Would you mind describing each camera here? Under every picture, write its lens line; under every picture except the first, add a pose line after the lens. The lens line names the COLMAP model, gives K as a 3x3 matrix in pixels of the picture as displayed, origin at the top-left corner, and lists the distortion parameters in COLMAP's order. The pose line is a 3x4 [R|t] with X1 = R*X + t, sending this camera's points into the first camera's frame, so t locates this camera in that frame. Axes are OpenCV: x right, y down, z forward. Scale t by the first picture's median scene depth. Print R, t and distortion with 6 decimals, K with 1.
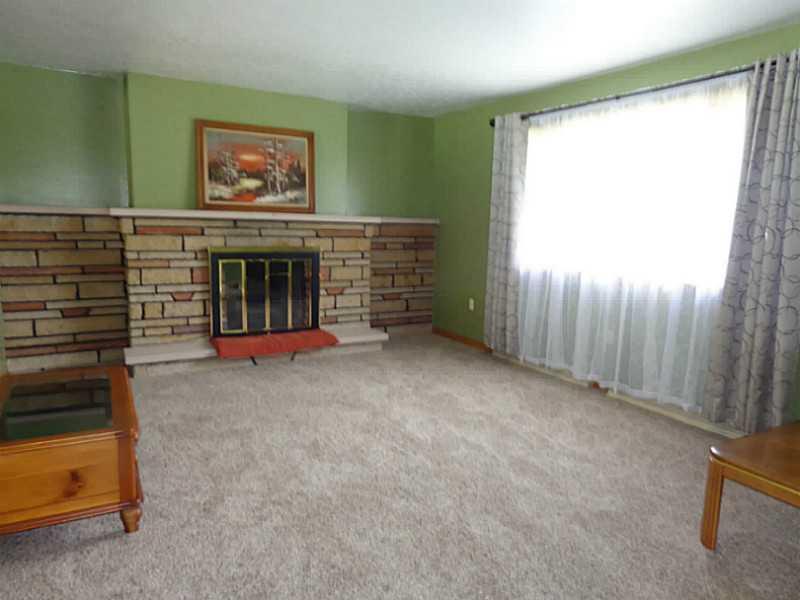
lens RADIAL K [[590.5, 0, 400.0], [0, 590.5, 300.0], [0, 0, 1]] dist [0.029188, 0.000429]
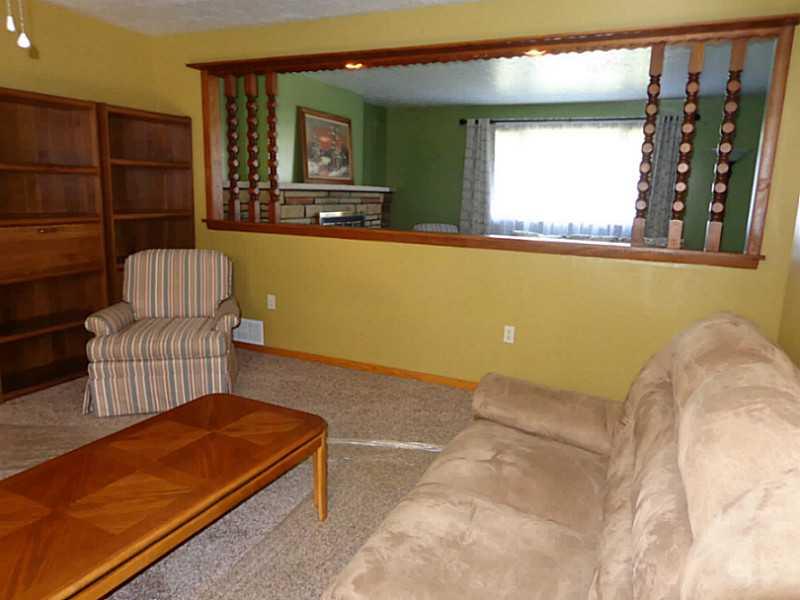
lens RADIAL K [[590.5, 0, 400.0], [0, 590.5, 300.0], [0, 0, 1]] dist [0.029188, 0.000429]
pose [[0.807479, -0.107996, 0.579927, -0.882846], [0.065588, 0.993440, 0.093679, -0.014177], [-0.586239, -0.037608, 0.809265, -0.097522]]
